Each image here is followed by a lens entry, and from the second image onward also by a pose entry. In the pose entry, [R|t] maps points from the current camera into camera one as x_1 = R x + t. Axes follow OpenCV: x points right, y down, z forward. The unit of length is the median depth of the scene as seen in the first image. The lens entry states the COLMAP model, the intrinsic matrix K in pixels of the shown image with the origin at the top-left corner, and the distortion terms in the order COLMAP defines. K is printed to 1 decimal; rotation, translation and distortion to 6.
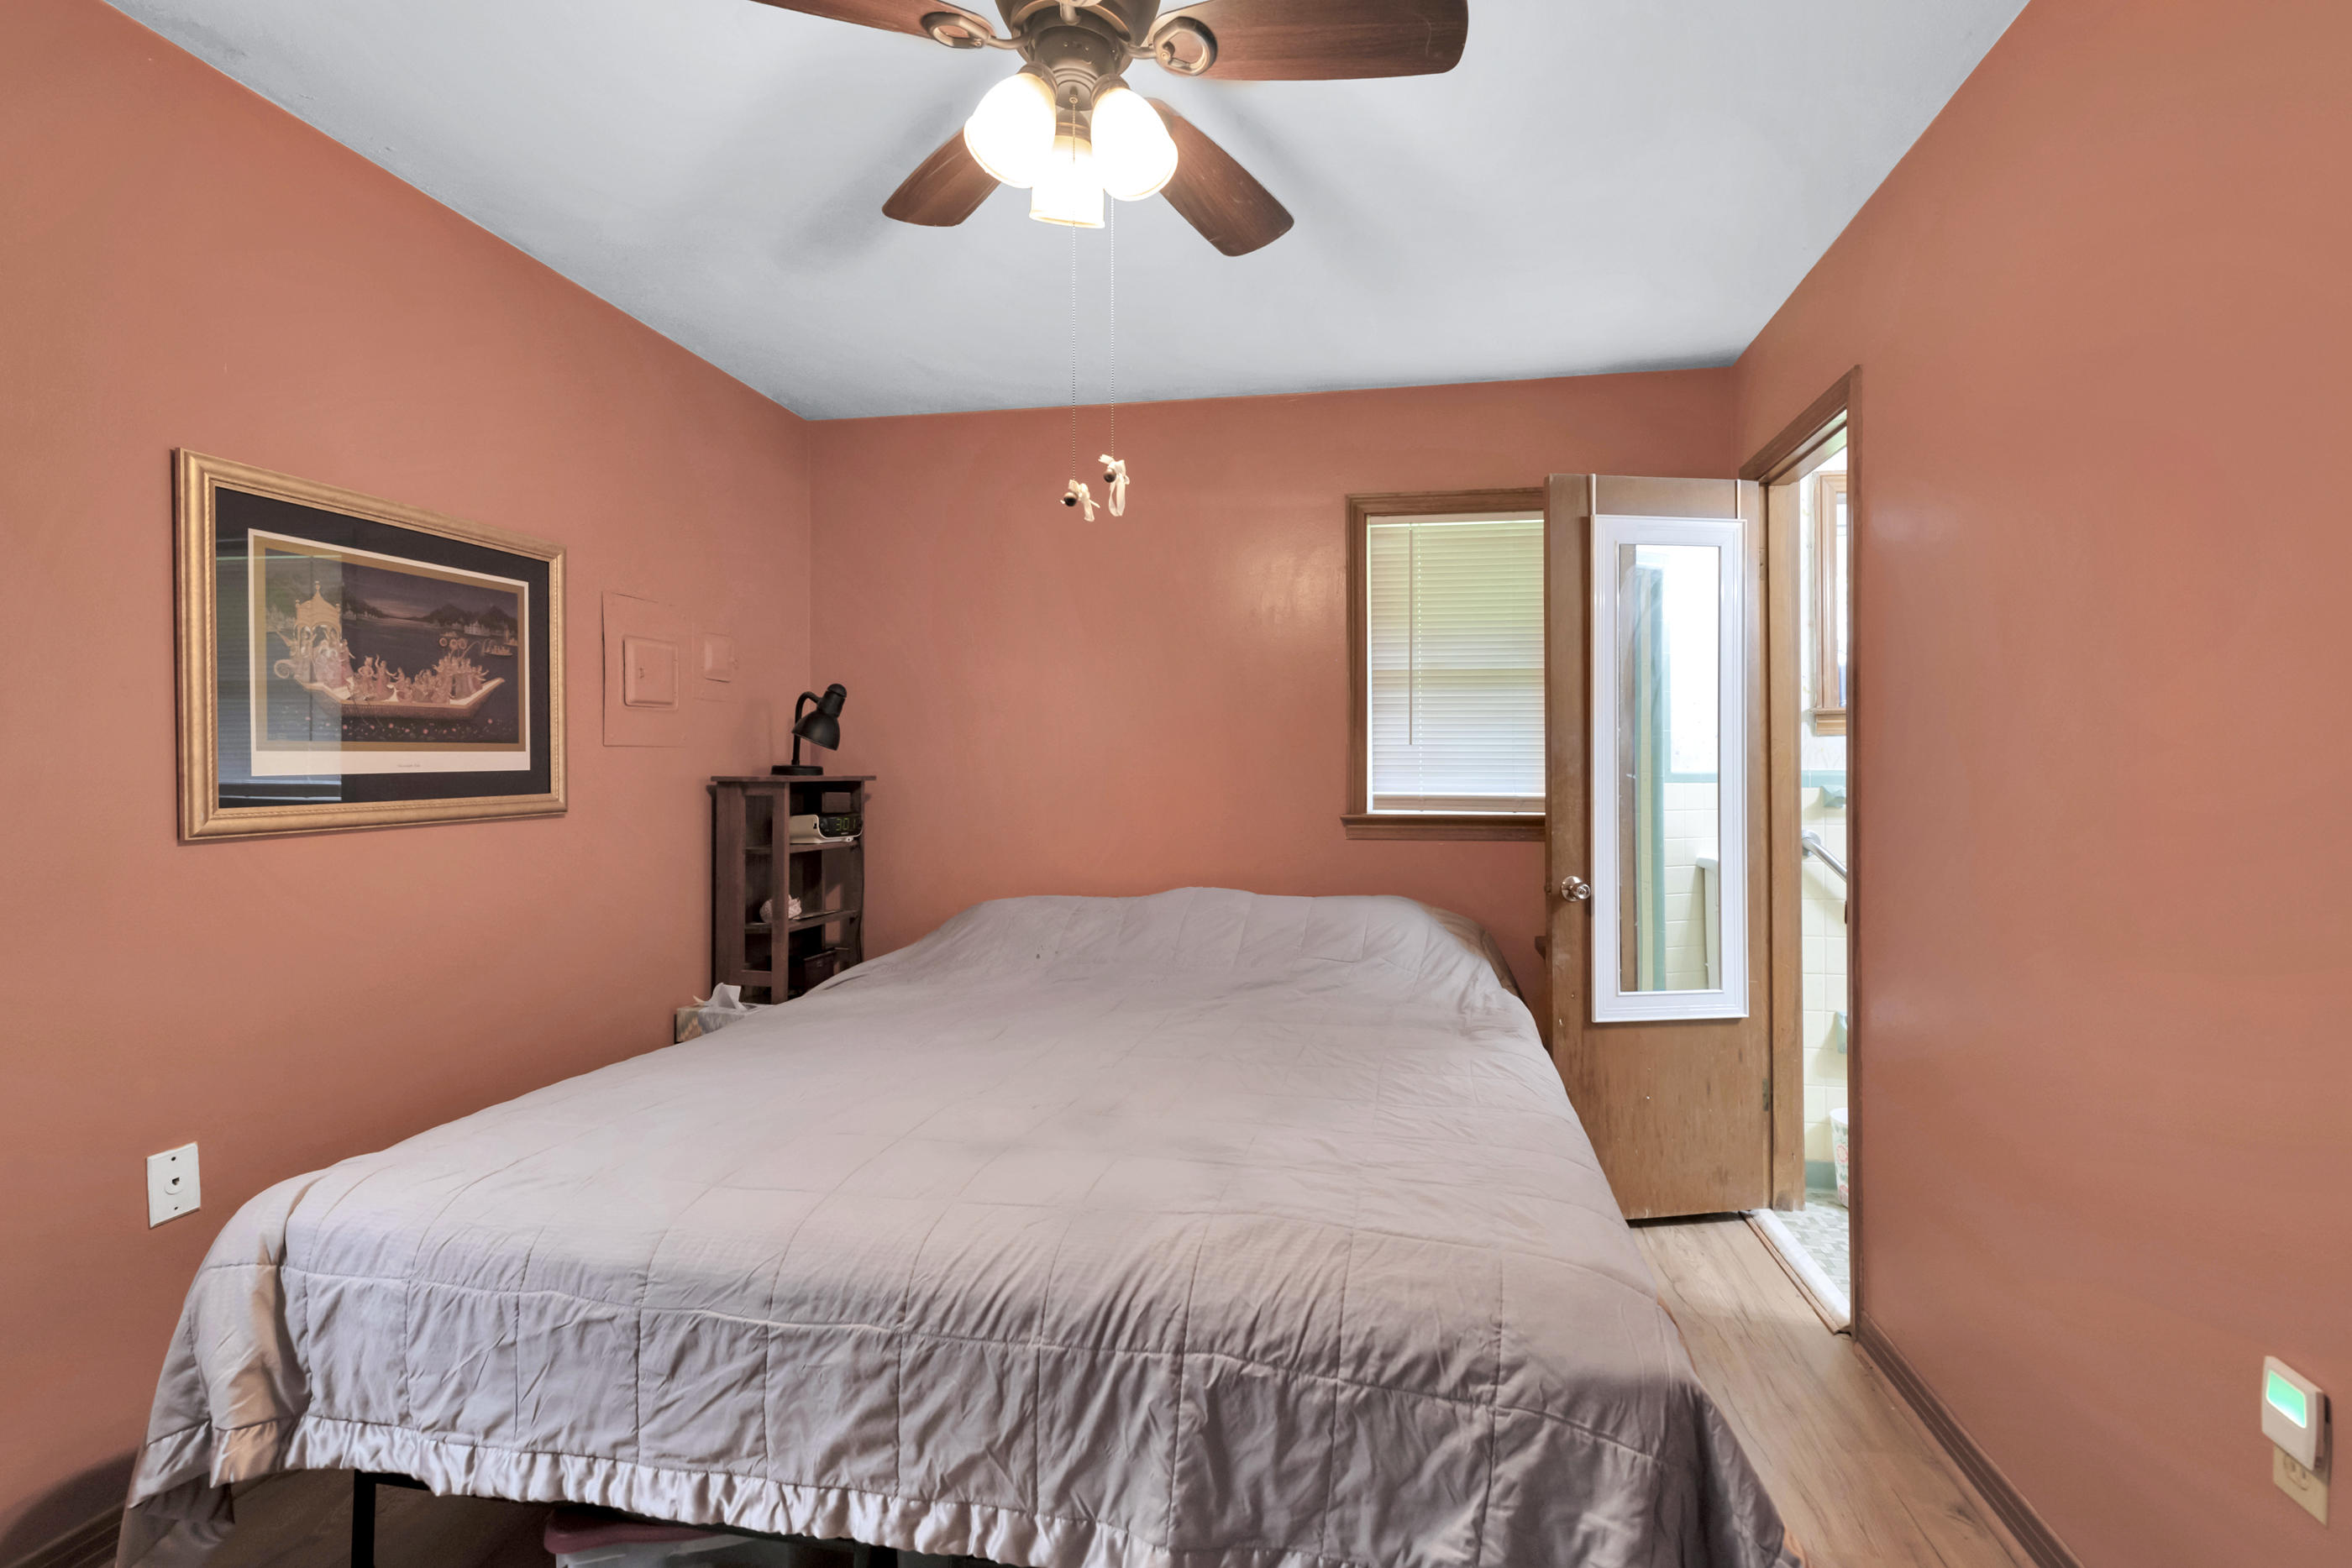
lens RADIAL K [[1009.9, 0, 1176.0], [0, 1009.9, 784.0], [0, 0, 1]] dist [-0.002195, -0.000474]
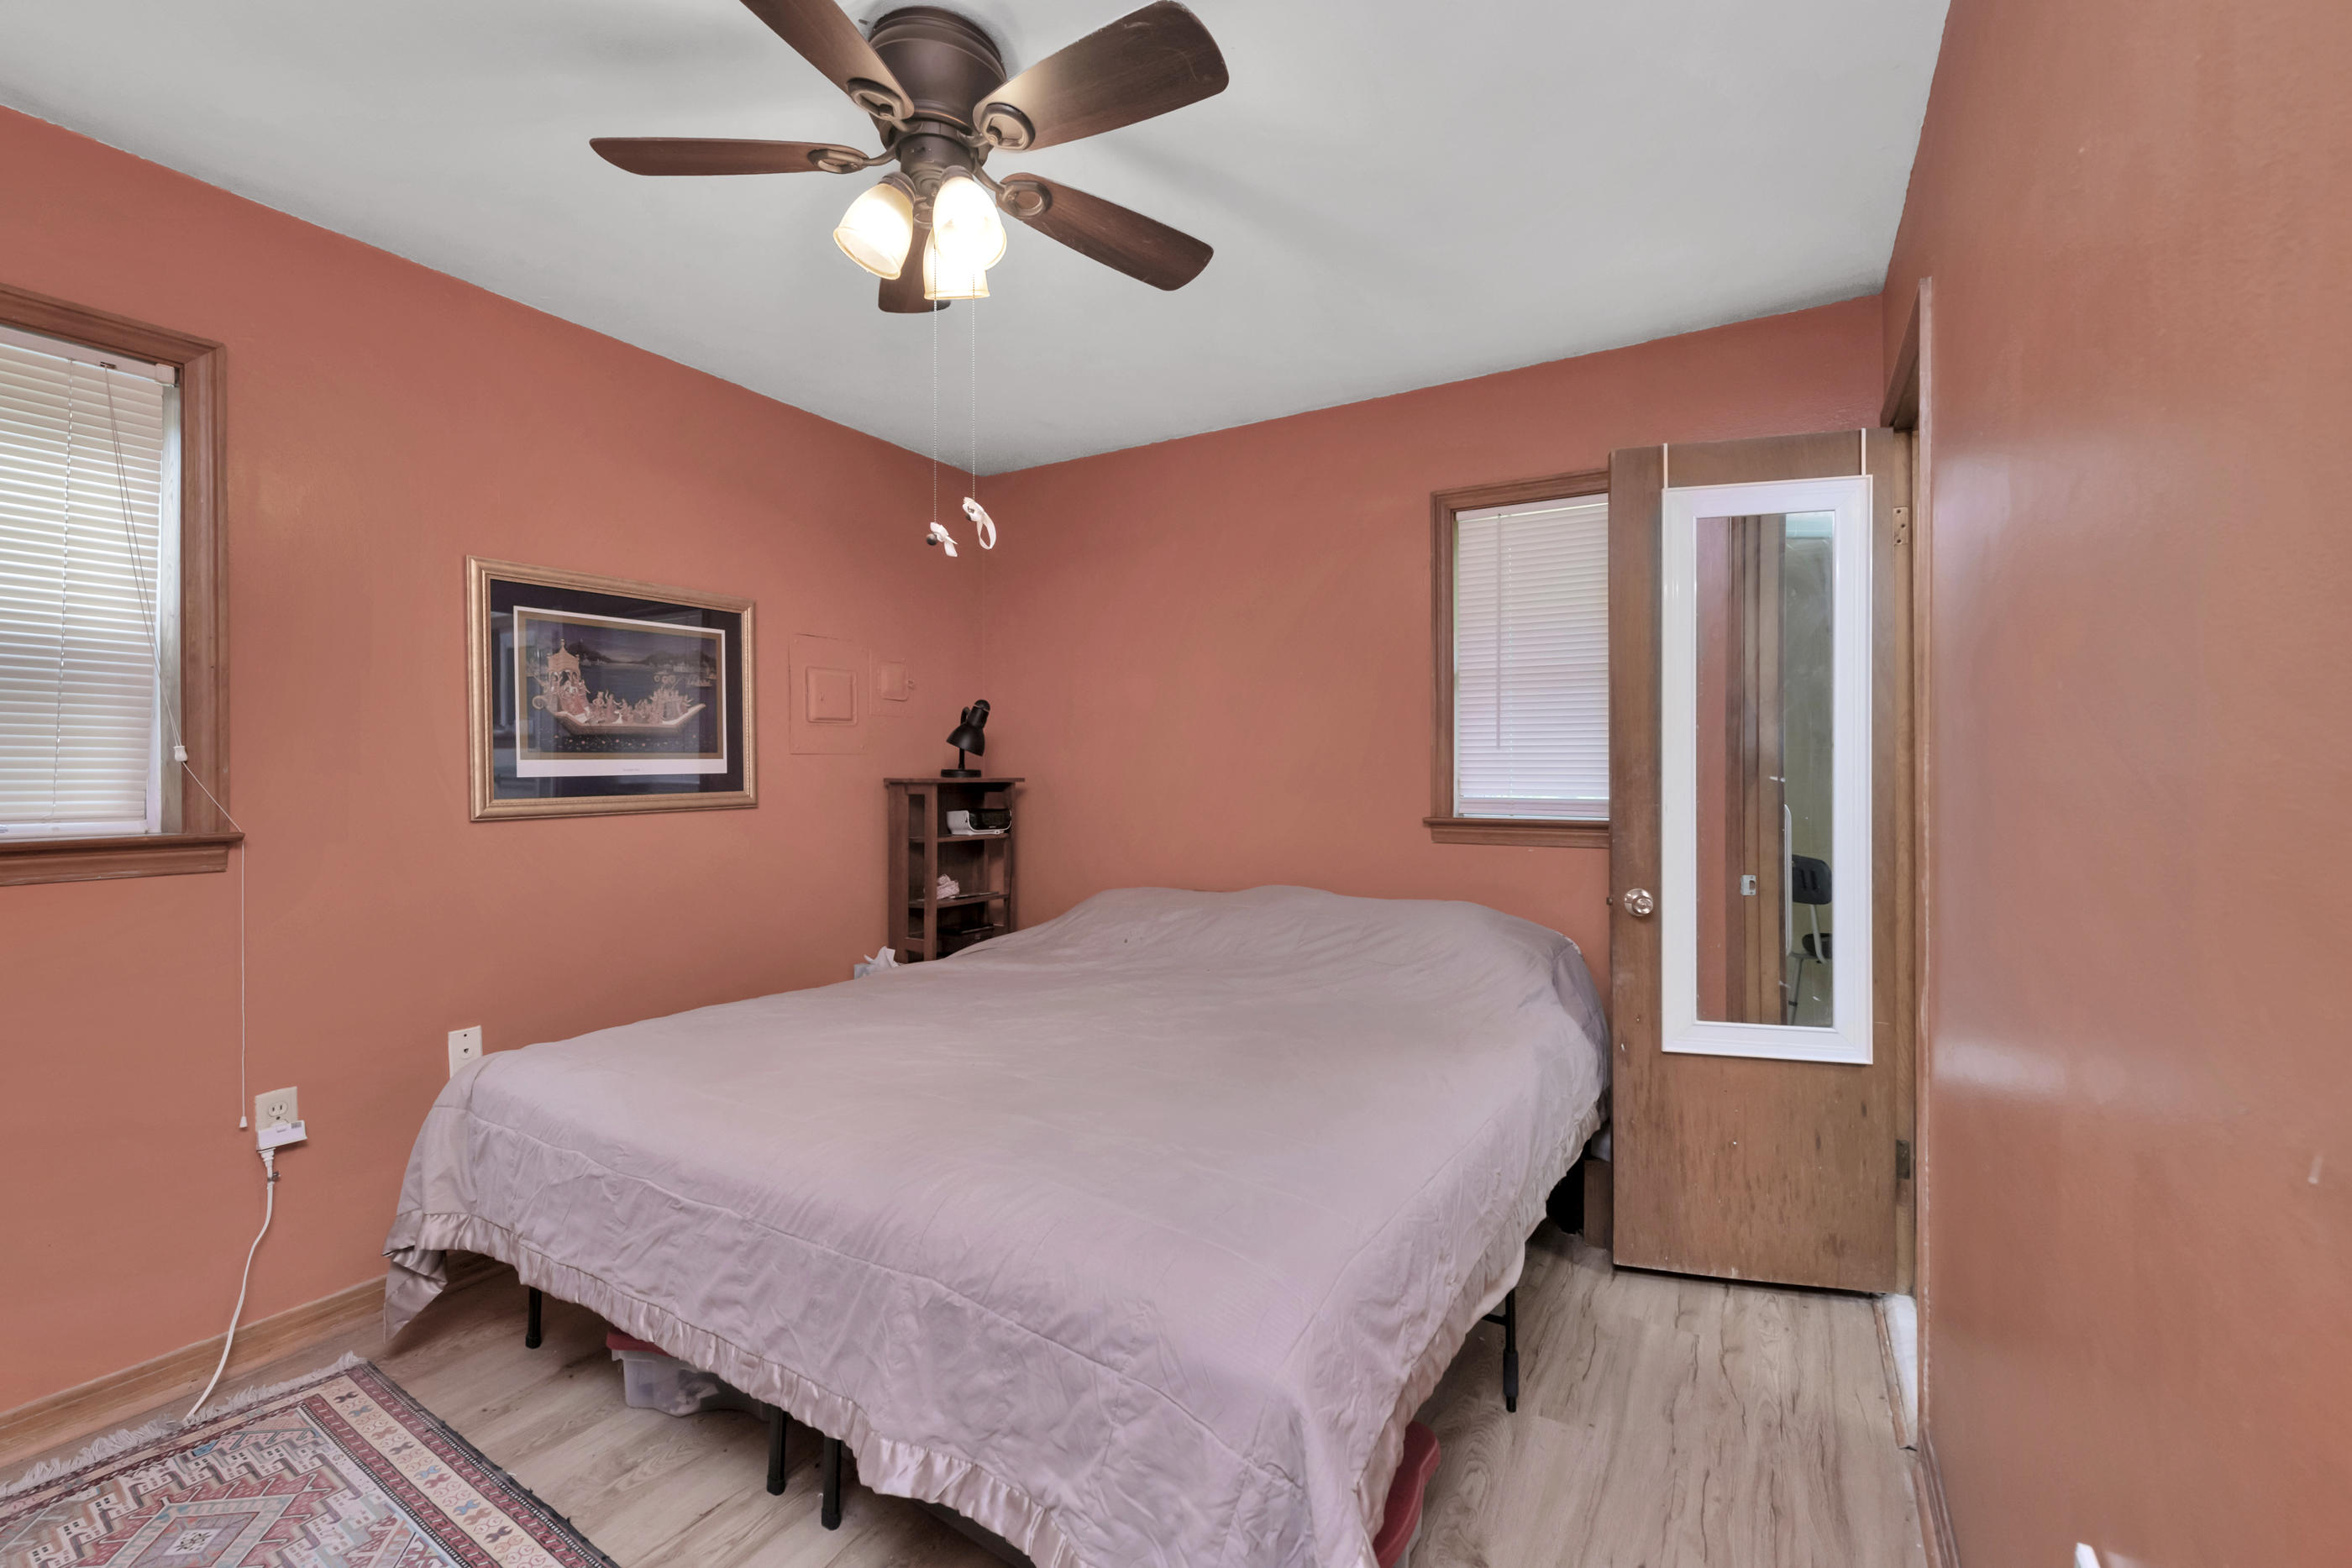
lens RADIAL K [[963.6, 0, 1173.3], [0, 963.6, 793.8], [0, 0, 1]] dist [0.002838, -0.000002]
pose [[0.932349, 0.007188, -0.361489, 0.376394], [-0.004269, 0.999952, 0.008871, -0.000472], [0.361535, -0.006728, 0.932334, 0.041493]]
